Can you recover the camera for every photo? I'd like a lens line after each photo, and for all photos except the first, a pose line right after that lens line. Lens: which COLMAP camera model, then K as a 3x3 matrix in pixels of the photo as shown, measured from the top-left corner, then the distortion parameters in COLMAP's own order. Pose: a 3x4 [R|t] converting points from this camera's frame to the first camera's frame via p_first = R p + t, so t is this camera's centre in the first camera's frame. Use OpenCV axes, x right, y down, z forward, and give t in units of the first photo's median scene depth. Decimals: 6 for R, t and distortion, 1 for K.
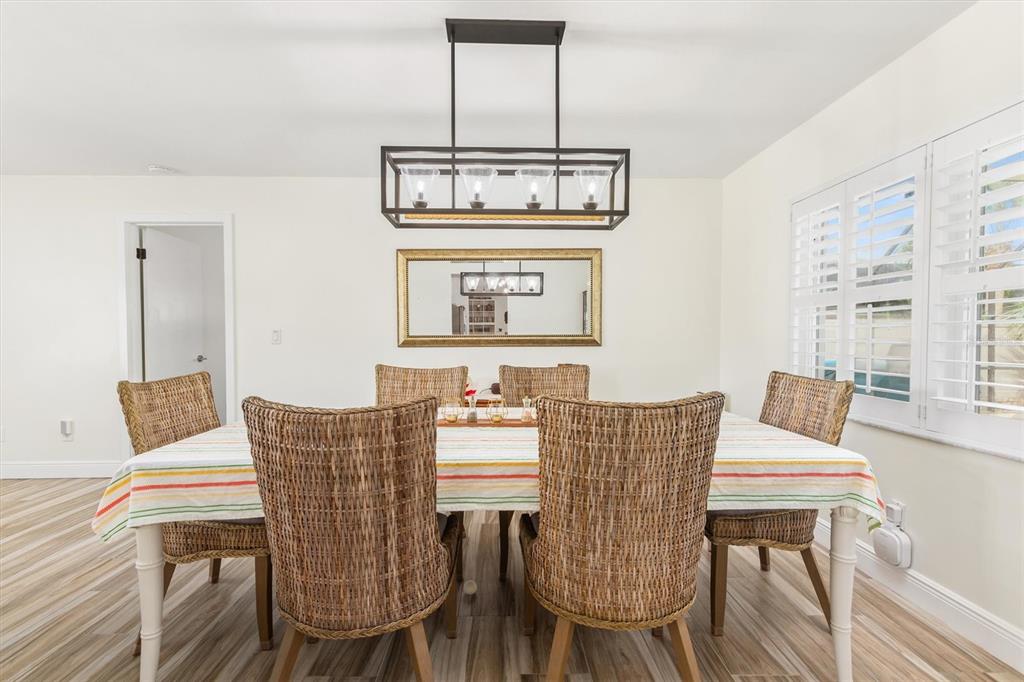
lens RADIAL K [[472.5, 0, 505.3], [0, 472.5, 348.4], [0, 0, 1]] dist [0.000794, -0.000227]
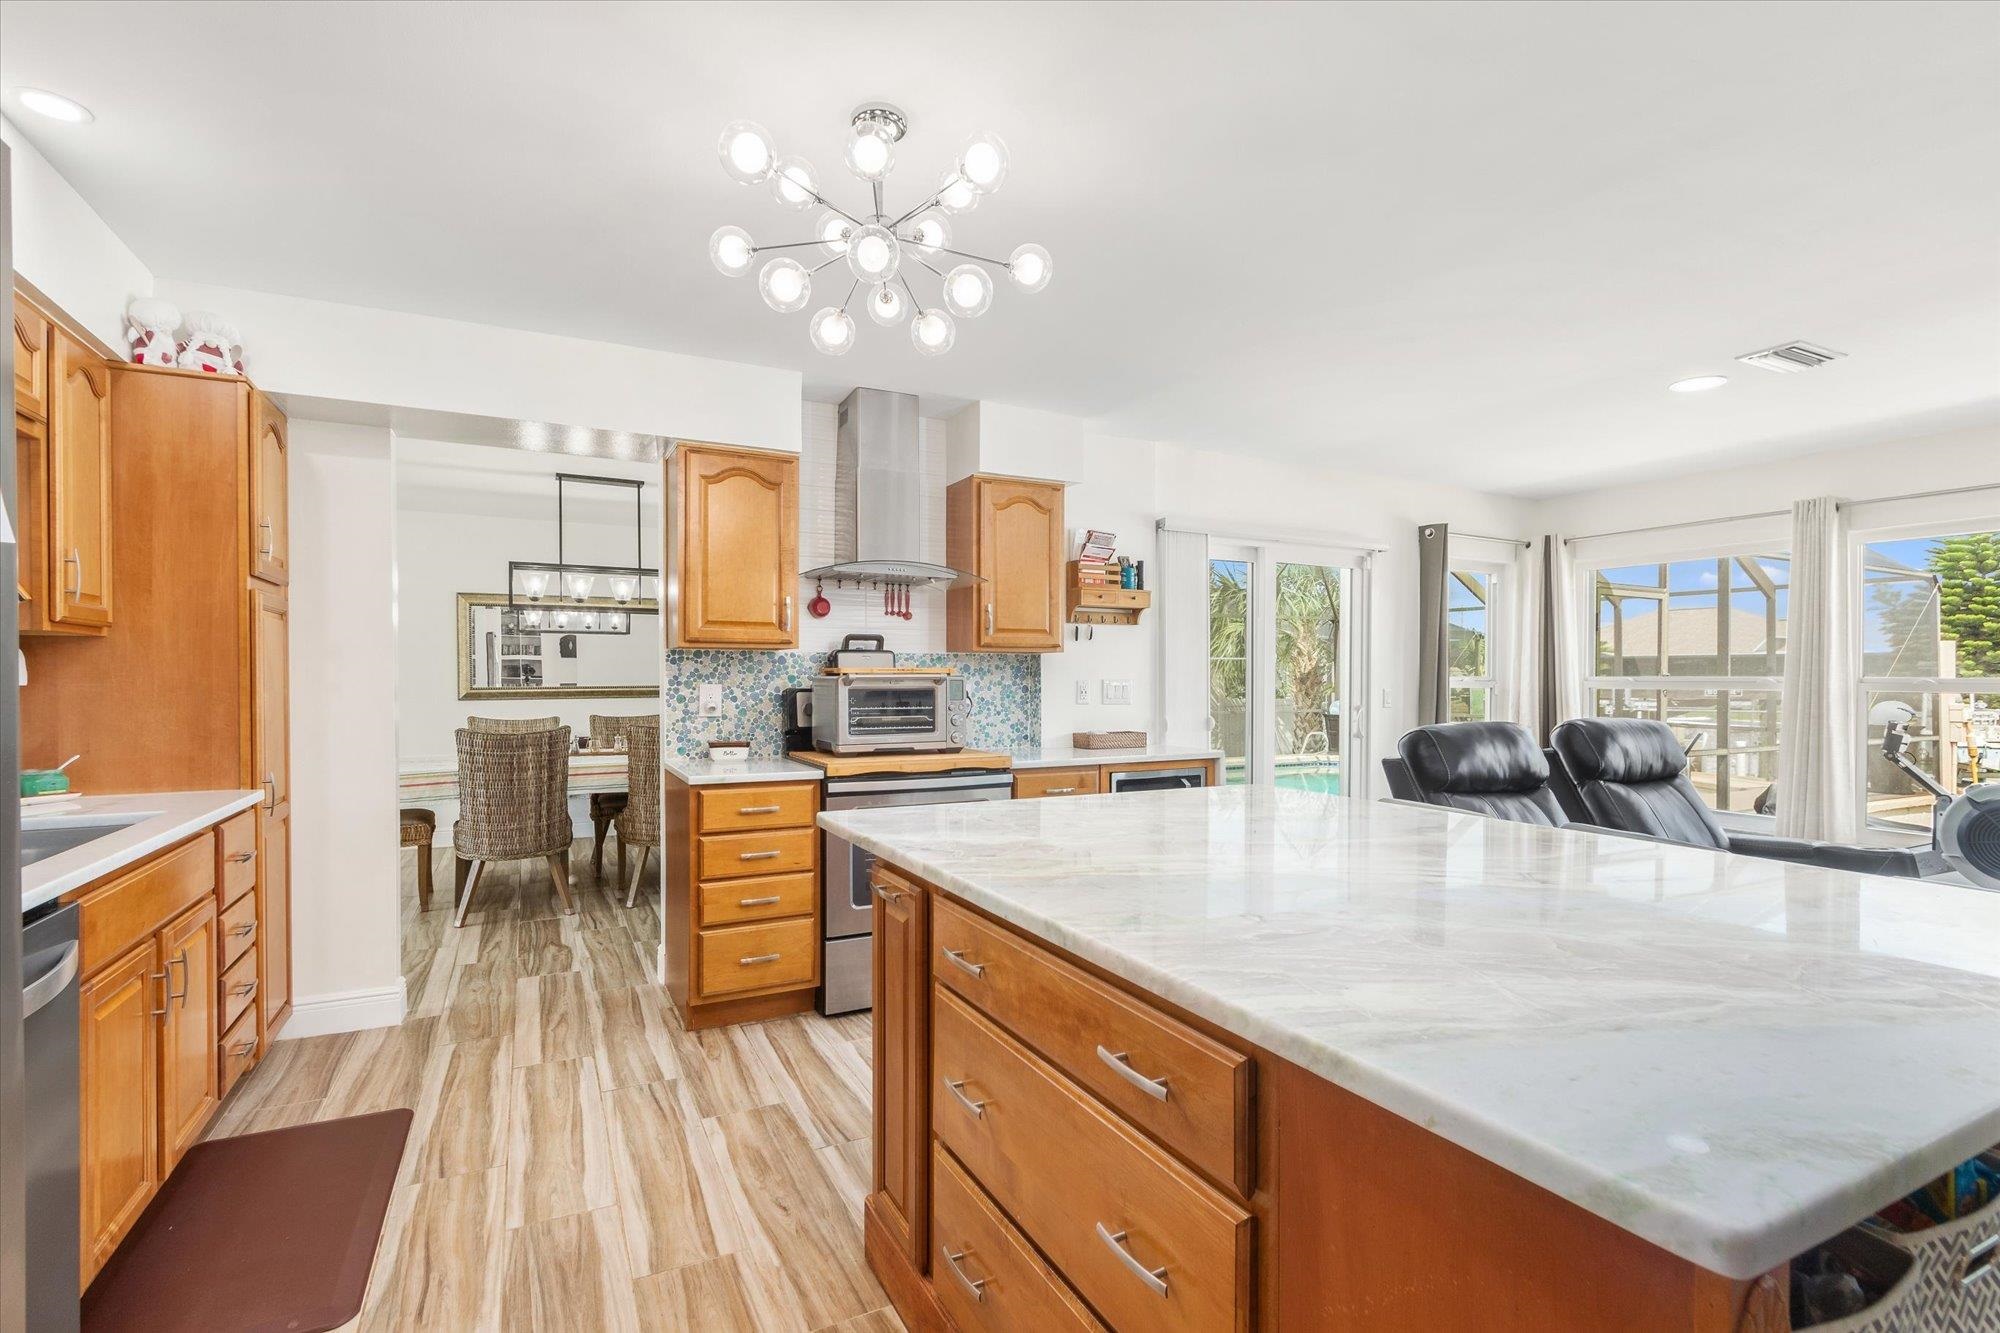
lens RADIAL K [[922.9, 0, 986.9], [0, 922.9, 680.9], [0, 0, 1]] dist [0.000794, -0.000227]
pose [[0.901277, -0.001666, 0.433240, -0.212214], [0.009974, 0.999807, -0.016904, 0.000100], [-0.433129, 0.019556, 0.901120, -2.675461]]
